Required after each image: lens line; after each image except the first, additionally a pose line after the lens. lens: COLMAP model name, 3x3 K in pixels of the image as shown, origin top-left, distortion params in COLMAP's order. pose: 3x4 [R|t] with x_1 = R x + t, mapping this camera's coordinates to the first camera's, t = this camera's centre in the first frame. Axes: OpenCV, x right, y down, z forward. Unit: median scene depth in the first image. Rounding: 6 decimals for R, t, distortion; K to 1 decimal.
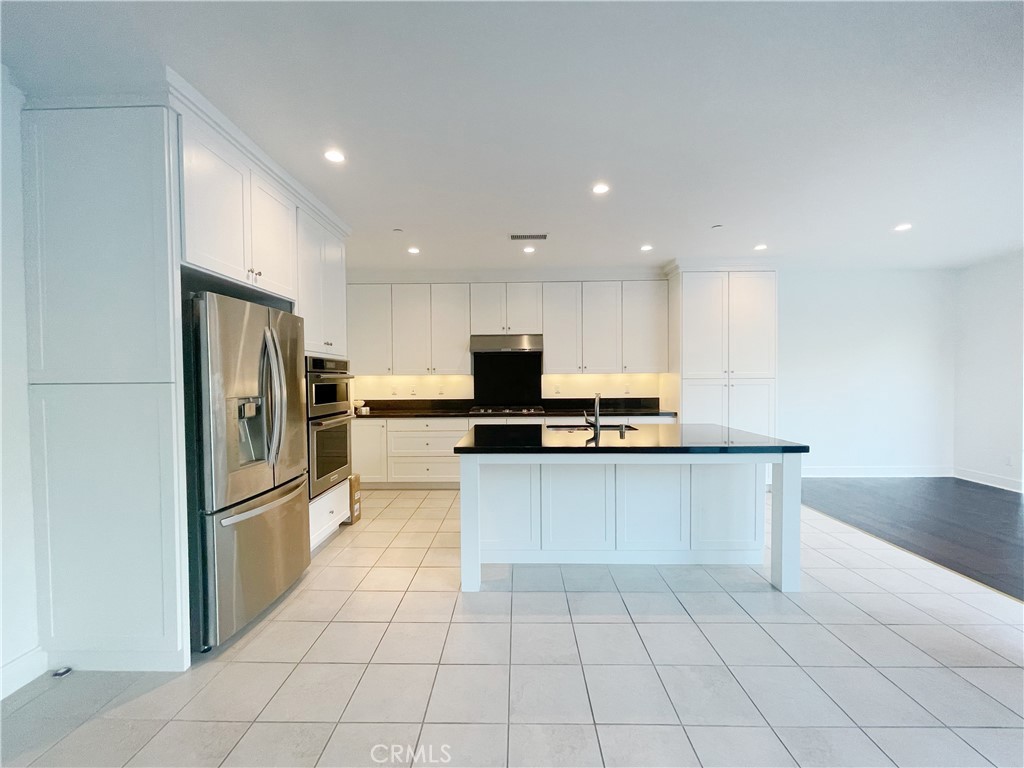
lens RADIAL K [[410.6, 0, 512.0], [0, 410.6, 384.0], [0, 0, 1]] dist [0.000351, -0.000066]
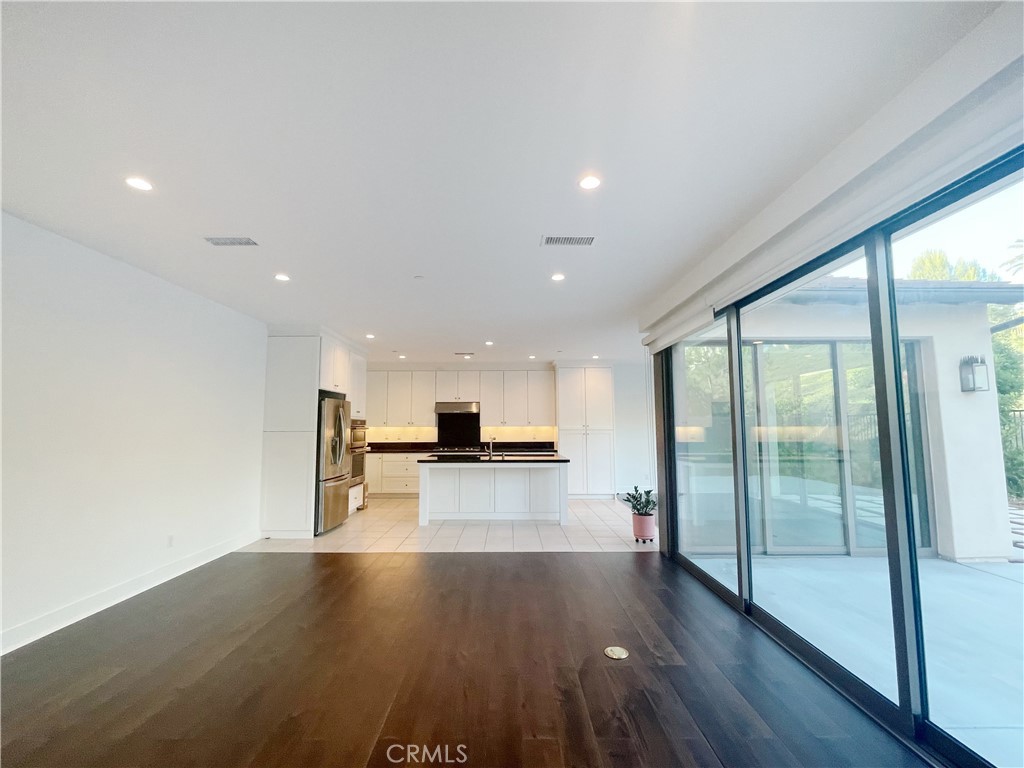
lens RADIAL K [[434.9, 0, 512.0], [0, 434.9, 384.0], [0, 0, 1]] dist [0.000094, -0.000353]
pose [[0.999733, 0.007429, 0.021860, 0.171592], [-0.004914, 0.993591, -0.112925, 0.002143], [-0.022559, 0.112787, 0.993363, -0.765835]]
